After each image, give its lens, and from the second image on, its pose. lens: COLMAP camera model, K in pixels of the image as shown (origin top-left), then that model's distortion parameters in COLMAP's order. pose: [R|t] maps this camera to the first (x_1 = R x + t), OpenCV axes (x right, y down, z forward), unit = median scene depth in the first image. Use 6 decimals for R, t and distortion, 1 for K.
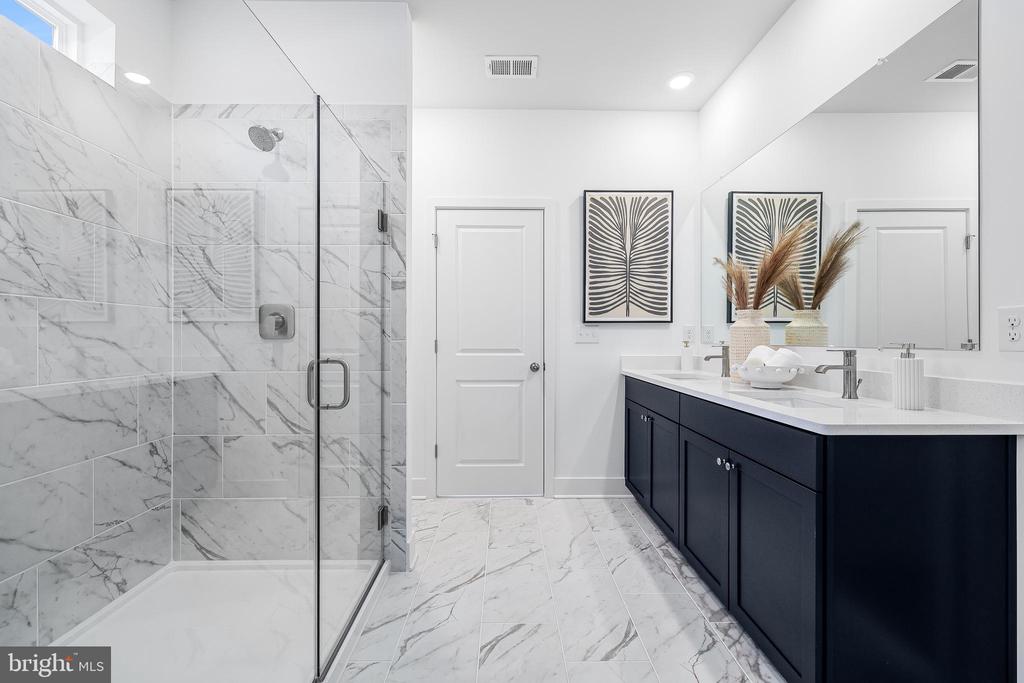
lens RADIAL K [[433.6, 0, 511.8], [0, 433.6, 341.0], [0, 0, 1]] dist [-0.002085, 0.000299]
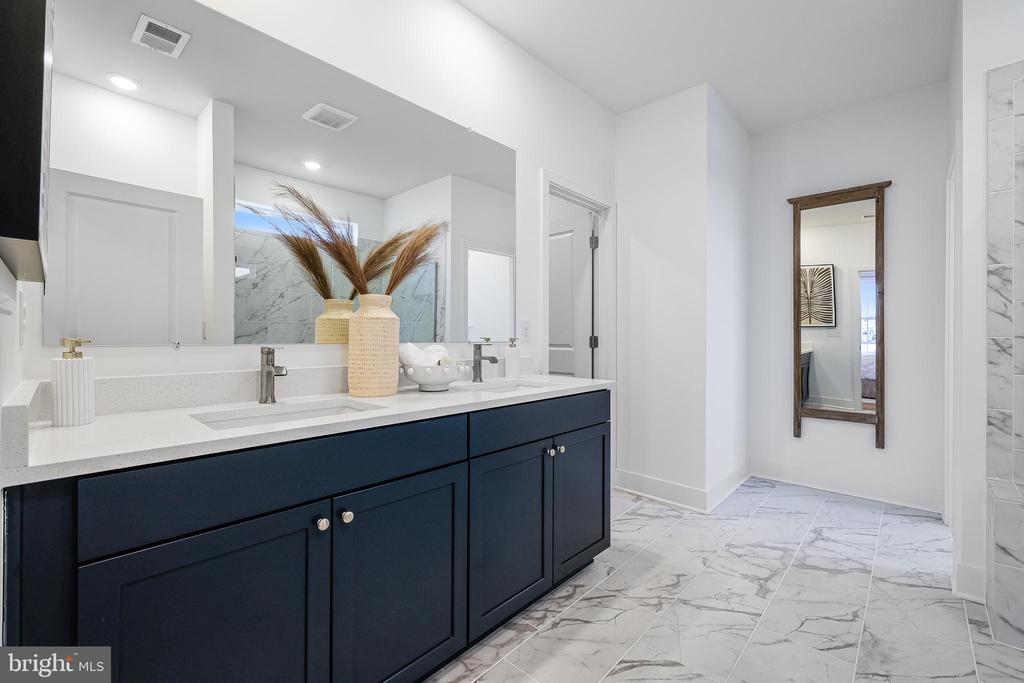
lens RADIAL K [[433.6, 0, 511.3], [0, 433.6, 338.5], [0, 0, 1]] dist [-0.002085, 0.000299]
pose [[-0.723984, -0.007915, 0.689772, -0.163938], [-0.007486, 0.999965, 0.003618, -0.003421], [-0.689777, -0.002545, -0.724018, 1.778268]]
